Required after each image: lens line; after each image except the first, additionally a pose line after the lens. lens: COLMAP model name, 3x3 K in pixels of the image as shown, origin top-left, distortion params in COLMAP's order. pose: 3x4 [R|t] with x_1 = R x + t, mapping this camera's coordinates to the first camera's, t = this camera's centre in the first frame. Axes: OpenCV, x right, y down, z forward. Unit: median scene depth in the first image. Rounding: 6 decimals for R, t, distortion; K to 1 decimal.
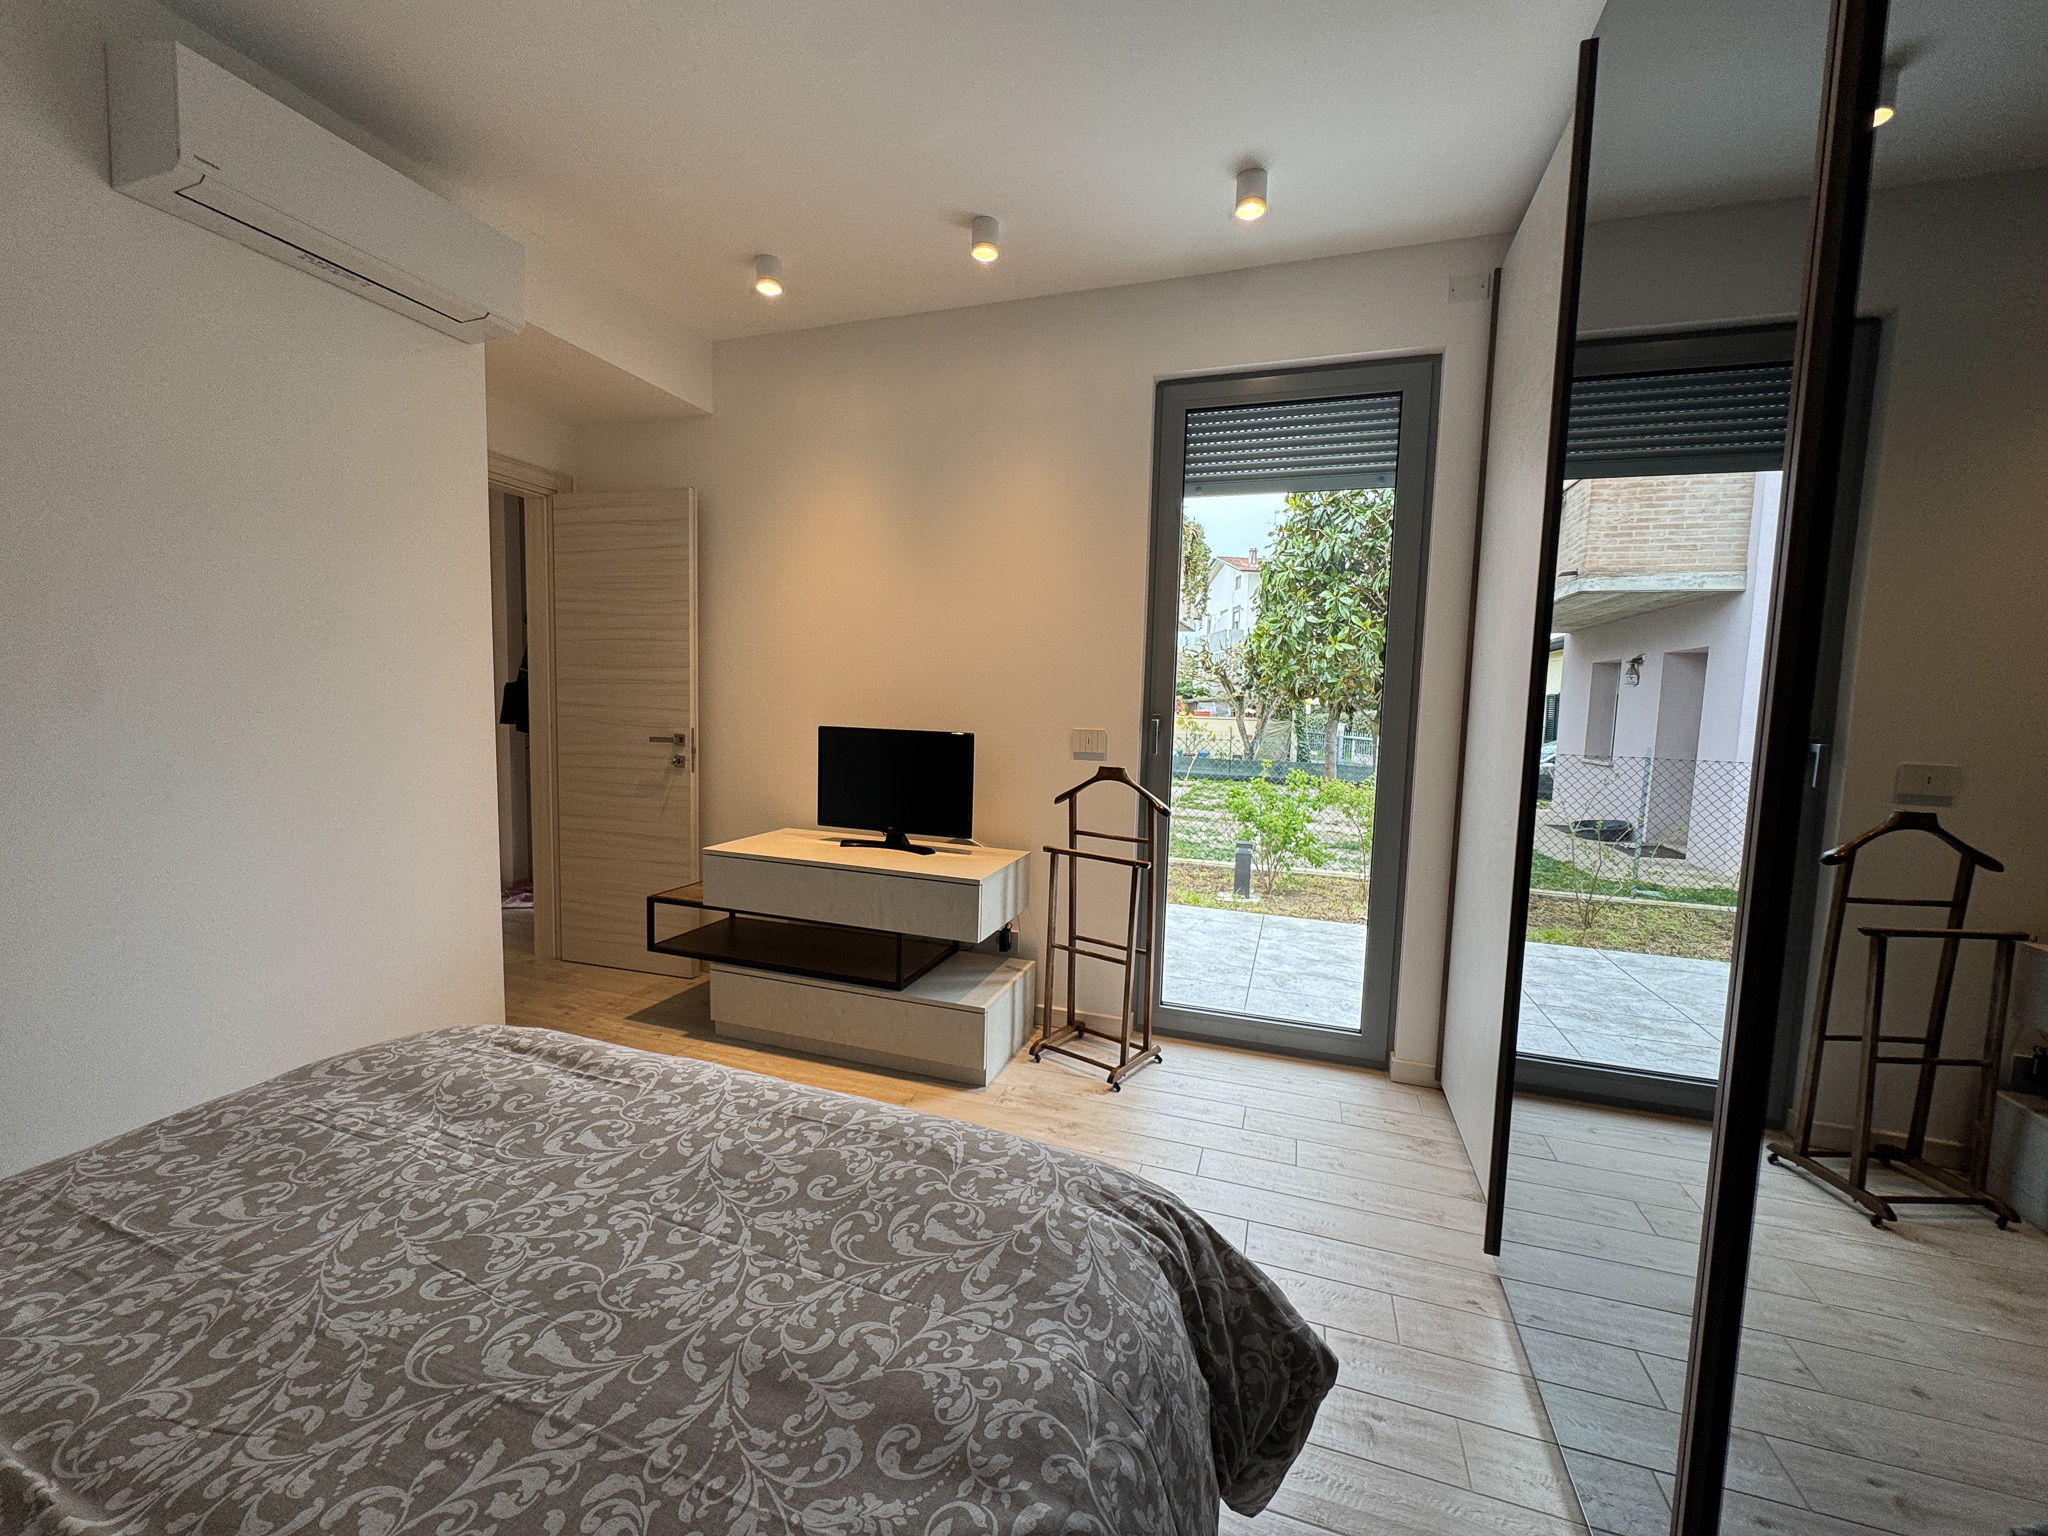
lens RADIAL K [[818.5, 0, 1026.7], [0, 818.5, 769.7], [0, 0, 1]] dist [-0.005794, 0.000638]
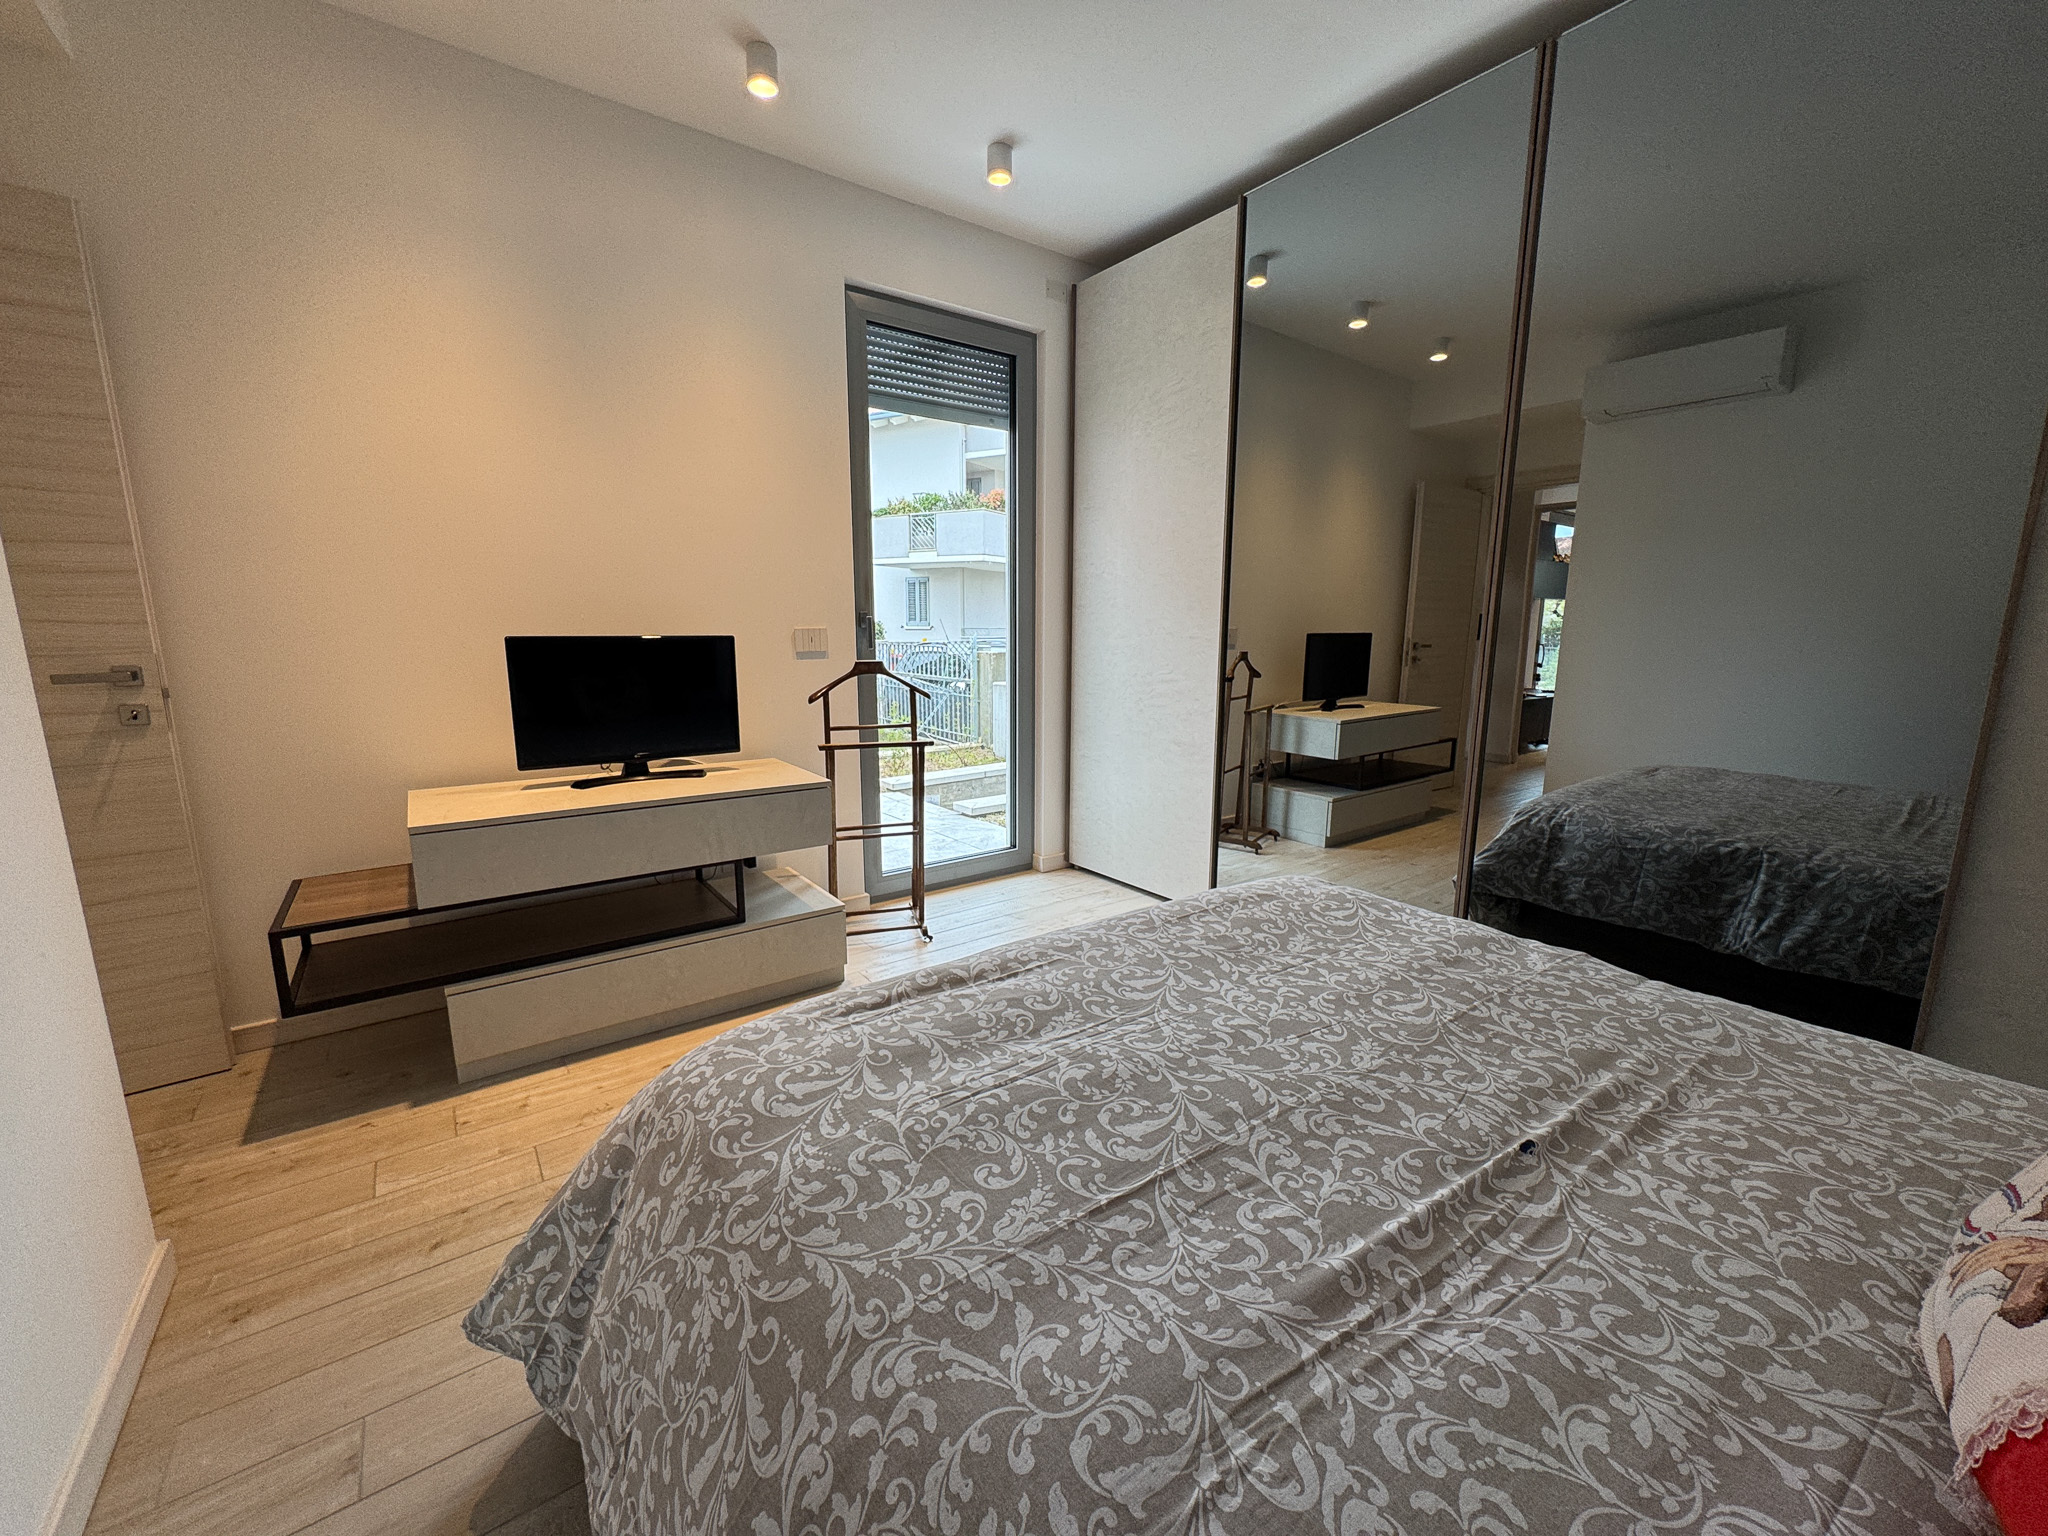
lens RADIAL K [[818.5, 0, 1024.0], [0, 818.5, 769.0], [0, 0, 1]] dist [-0.005794, 0.000638]
pose [[0.569769, -0.171902, 0.803625, -1.358855], [0.082730, 0.984908, 0.152024, -0.020780], [-0.817631, -0.020135, 0.575391, 0.446201]]
